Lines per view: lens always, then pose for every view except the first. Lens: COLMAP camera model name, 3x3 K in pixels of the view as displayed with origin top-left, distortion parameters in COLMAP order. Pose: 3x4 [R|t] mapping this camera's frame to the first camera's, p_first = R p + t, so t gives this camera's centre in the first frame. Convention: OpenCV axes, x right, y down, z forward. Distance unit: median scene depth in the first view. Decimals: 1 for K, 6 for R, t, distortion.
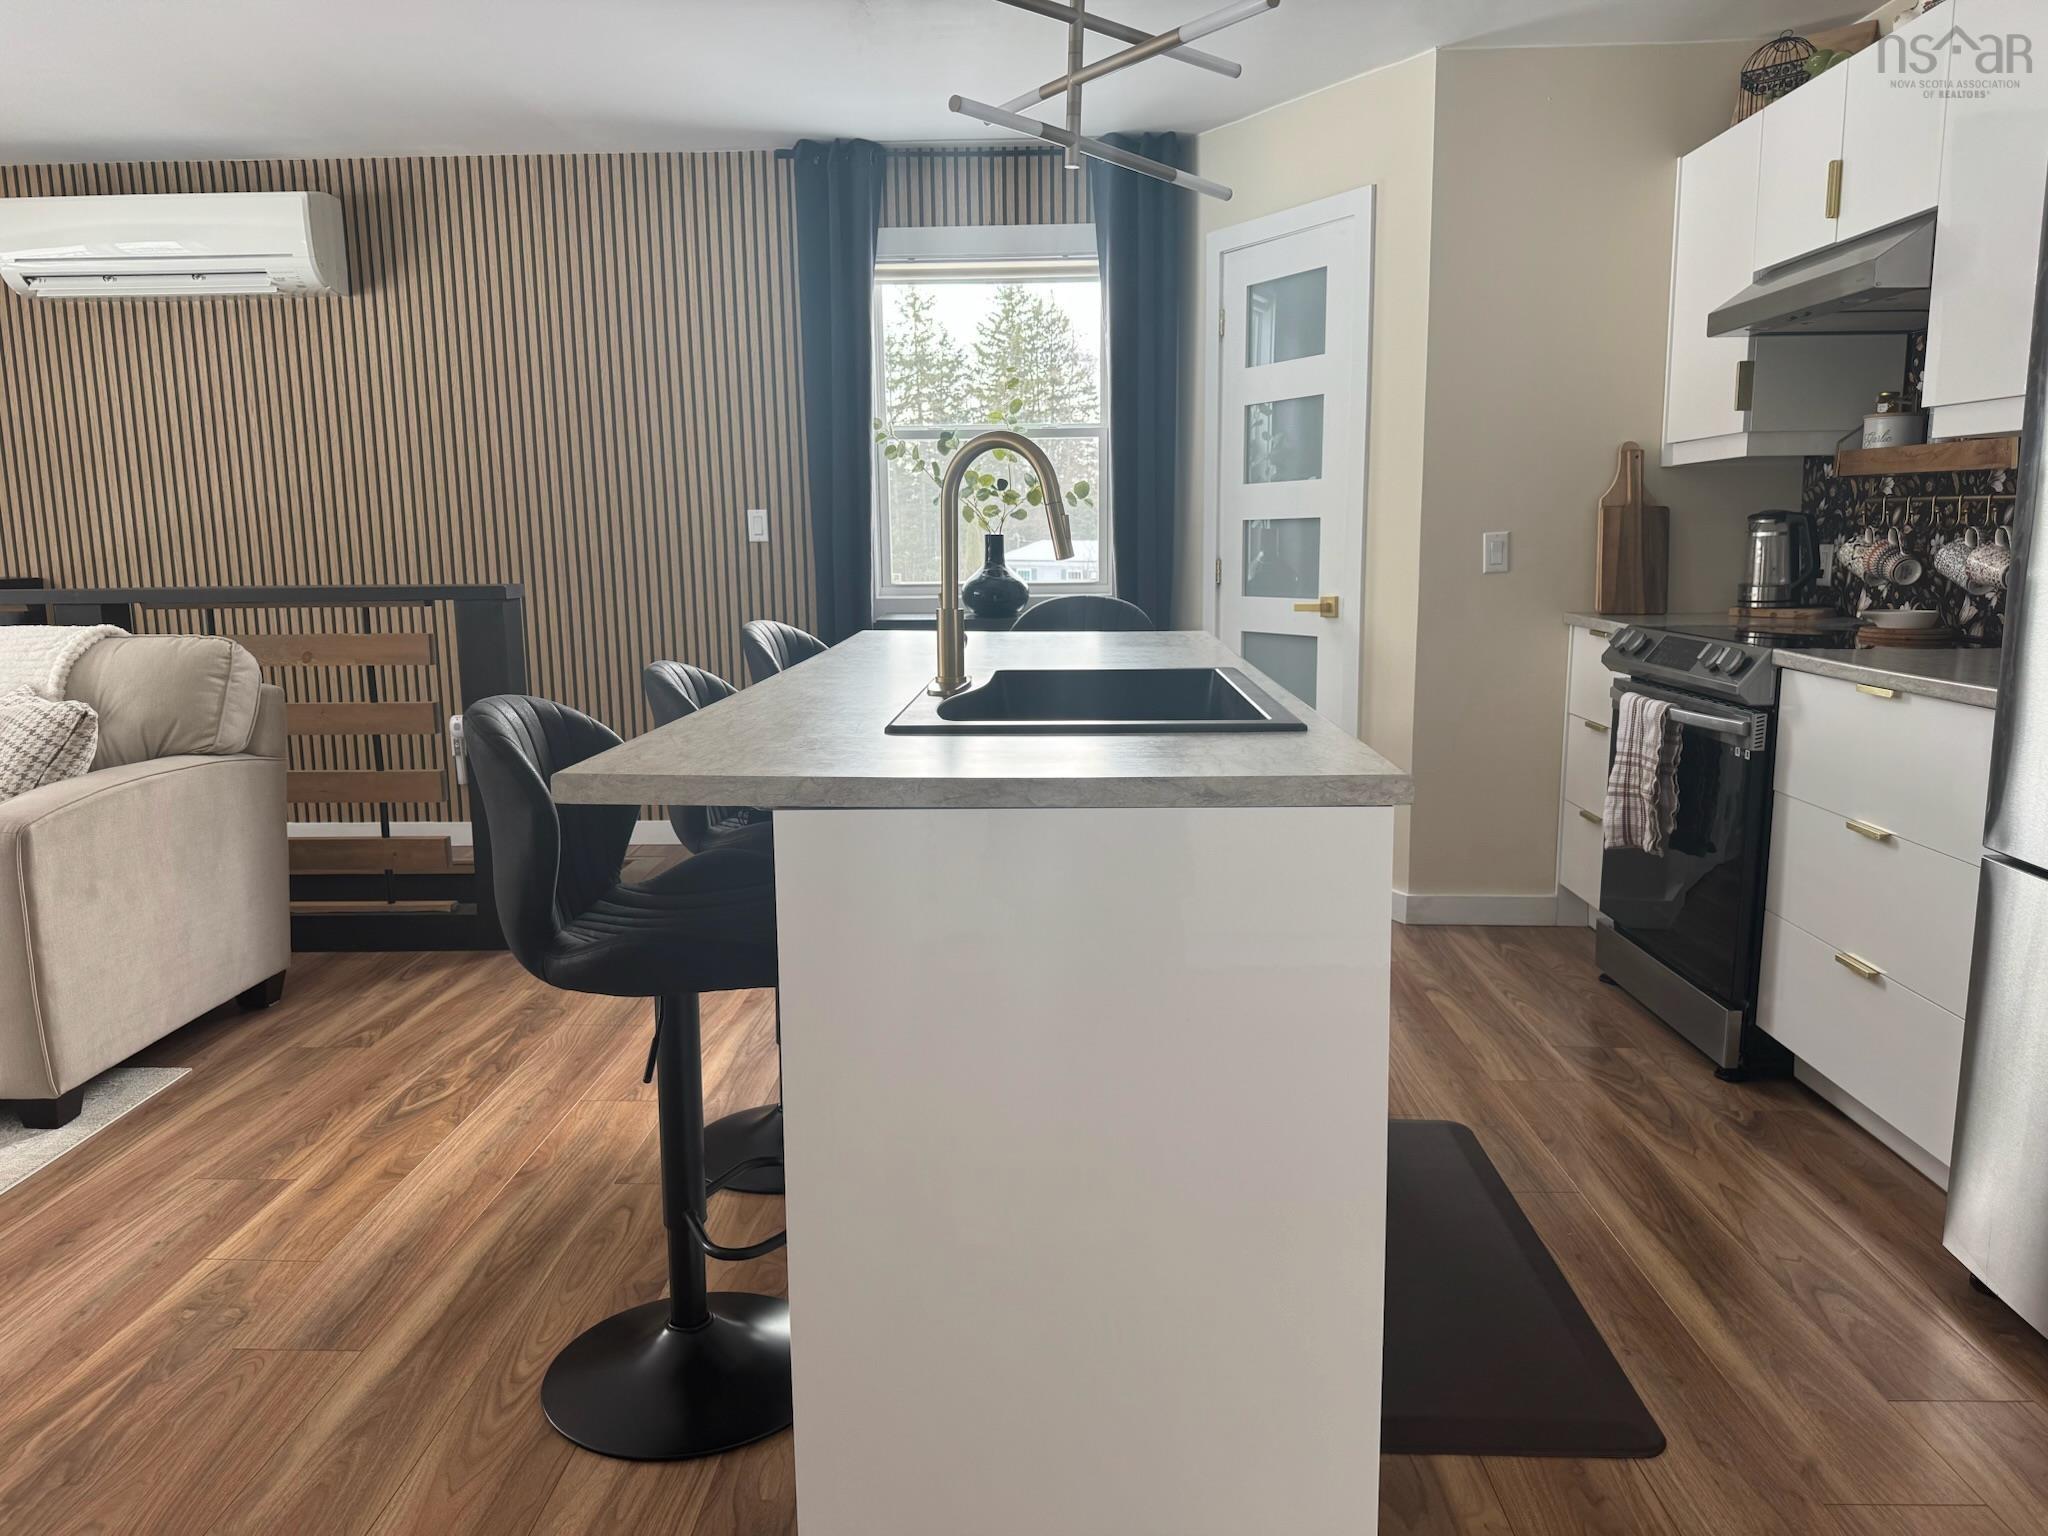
lens RADIAL K [[1460.7, 0, 1009.9], [0, 1460.7, 760.9], [0, 0, 1]] dist [0.025269, -0.009969]
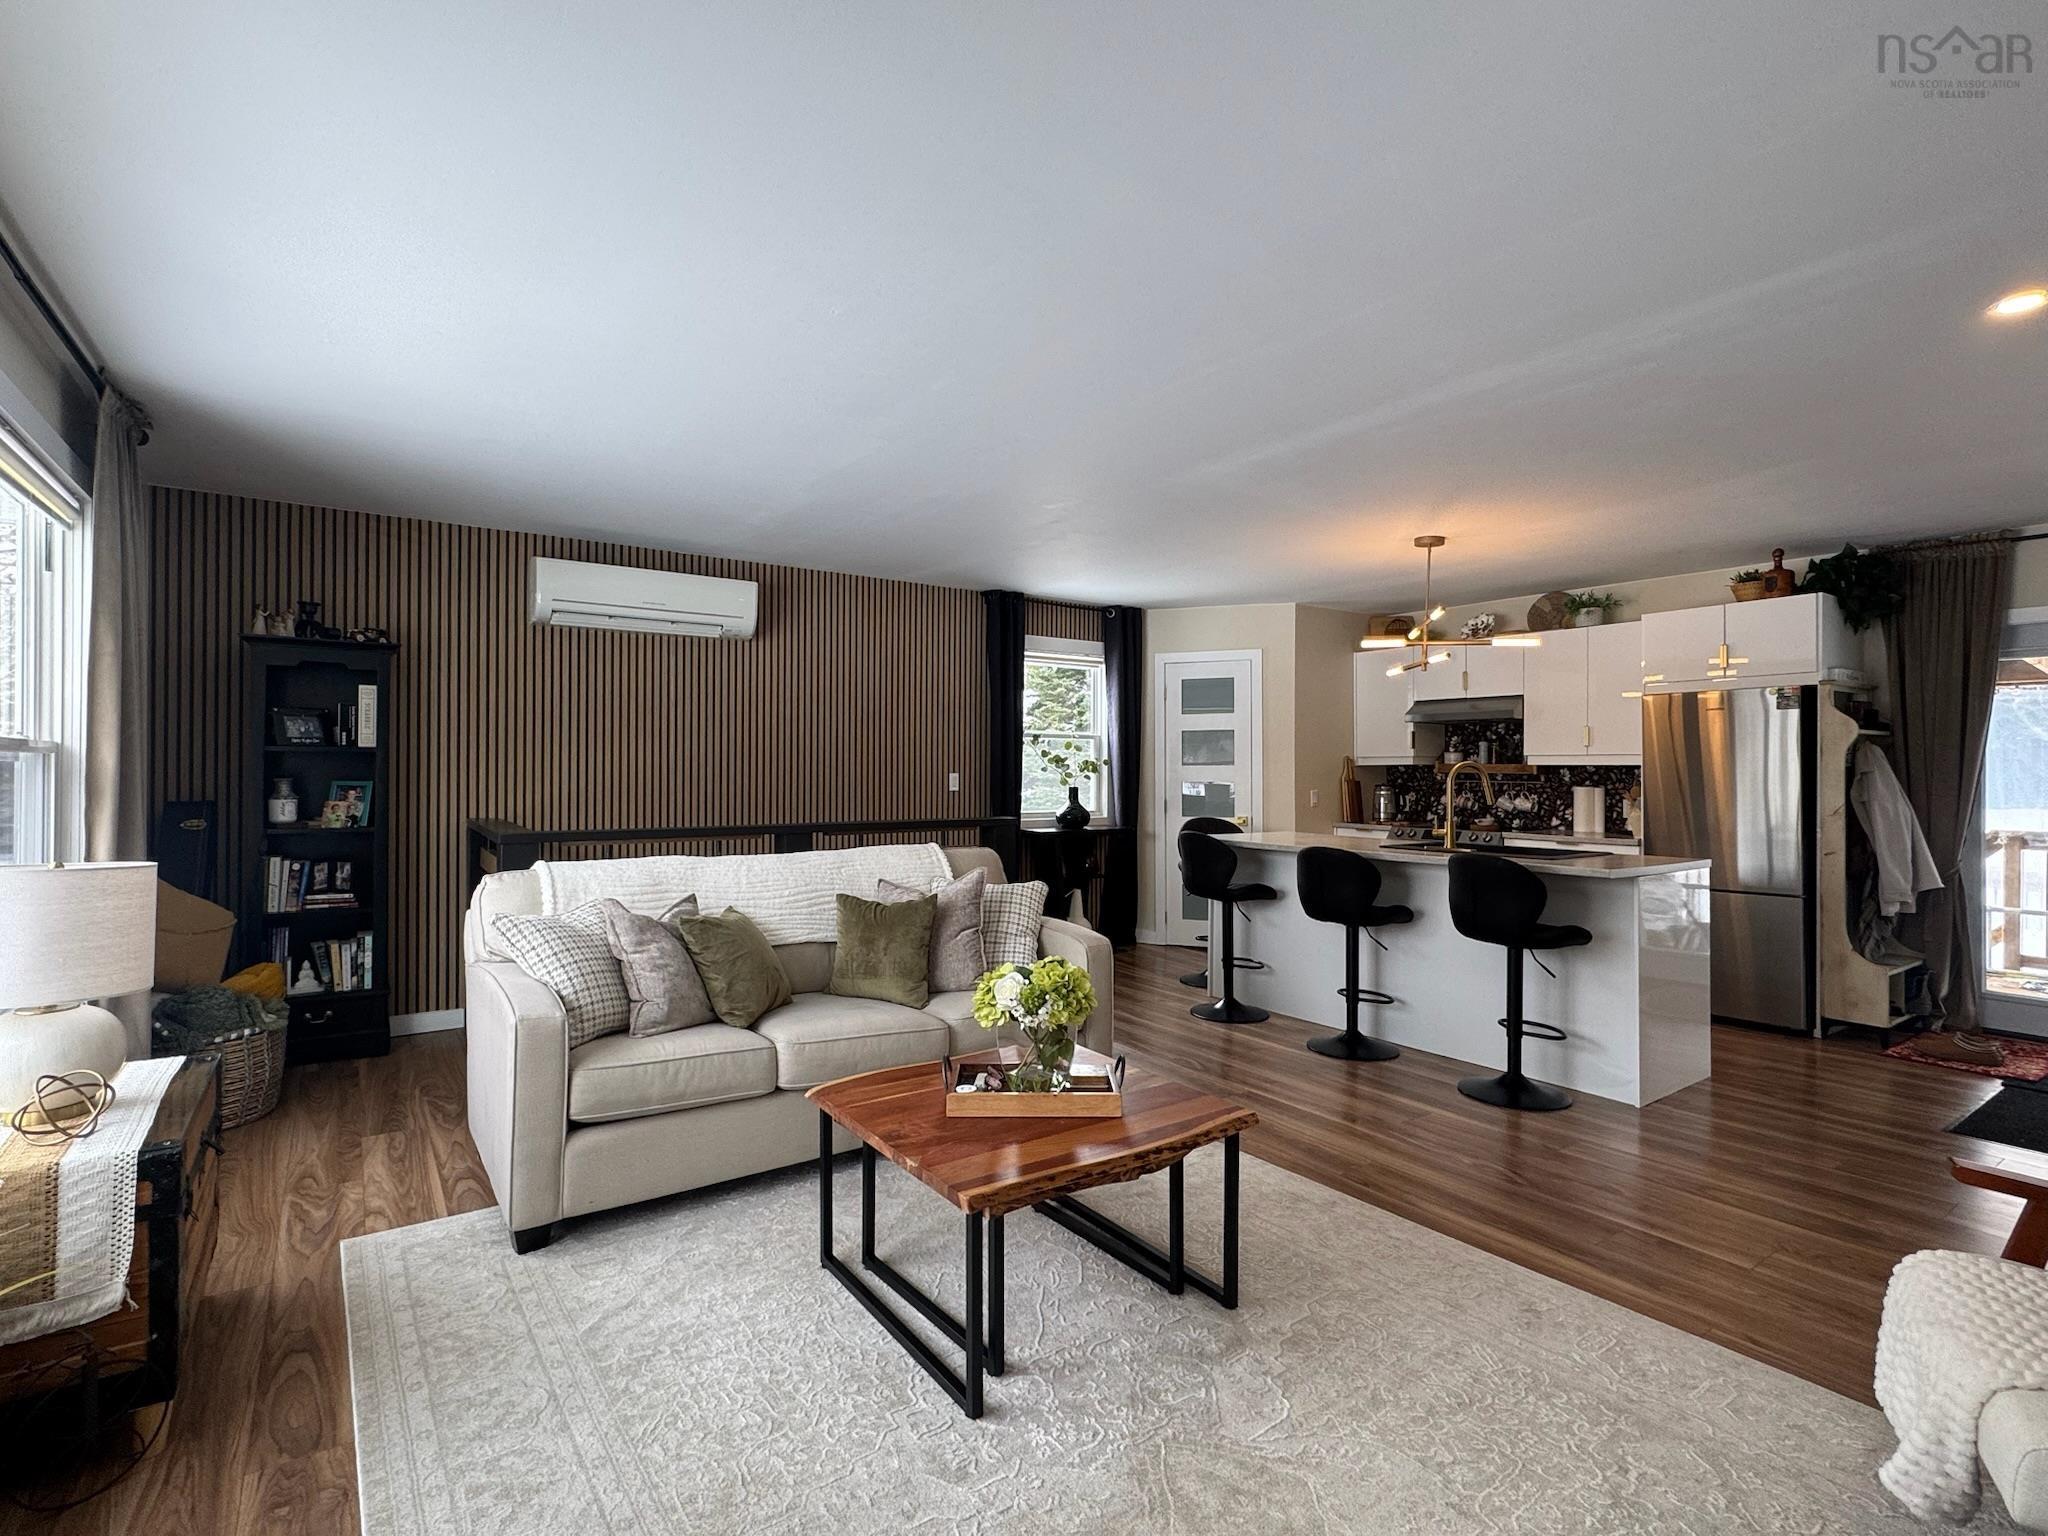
lens RADIAL K [[968.1, 0, 1027.1], [0, 968.1, 764.0], [0, 0, 1]] dist [-0.000503, -0.001012]
pose [[0.794622, 0.018273, 0.606829, -1.231521], [0.082130, 0.987123, -0.137271, -0.016060], [-0.601523, 0.158918, 0.782889, 0.003570]]
